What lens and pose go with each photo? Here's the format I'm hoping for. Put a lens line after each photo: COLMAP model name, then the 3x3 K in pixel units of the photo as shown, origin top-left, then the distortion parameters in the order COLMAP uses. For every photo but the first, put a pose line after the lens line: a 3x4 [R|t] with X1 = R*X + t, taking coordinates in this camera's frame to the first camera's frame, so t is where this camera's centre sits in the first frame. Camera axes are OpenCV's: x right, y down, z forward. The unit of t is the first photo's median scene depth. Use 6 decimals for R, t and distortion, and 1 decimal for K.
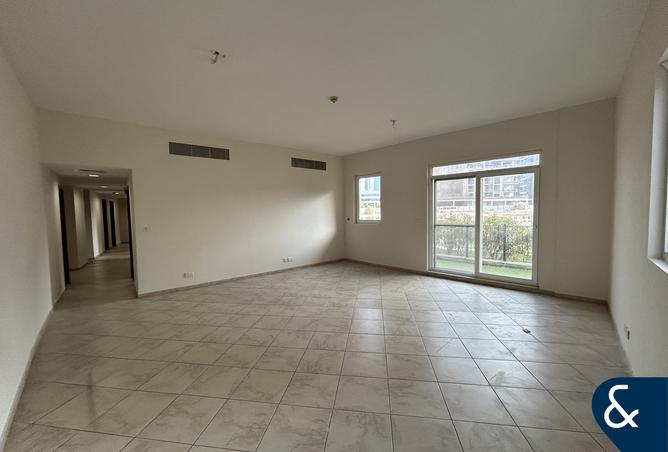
lens RADIAL K [[269.4, 0, 333.3], [0, 269.4, 224.1], [0, 0, 1]] dist [0.001551, -0.000055]
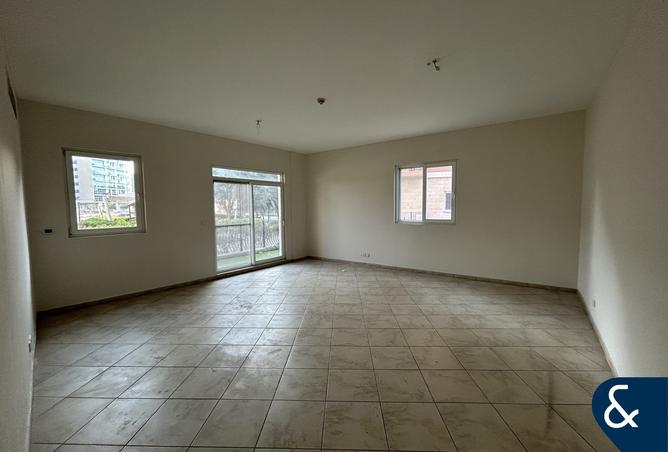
lens RADIAL K [[269.4, 0, 333.3], [0, 269.4, 224.1], [0, 0, 1]] dist [0.001551, -0.000055]
pose [[-0.116580, -0.047170, 0.992061, -0.707606], [0.065005, 0.996367, 0.055014, -0.034201], [-0.991052, 0.070902, -0.113090, 0.748038]]
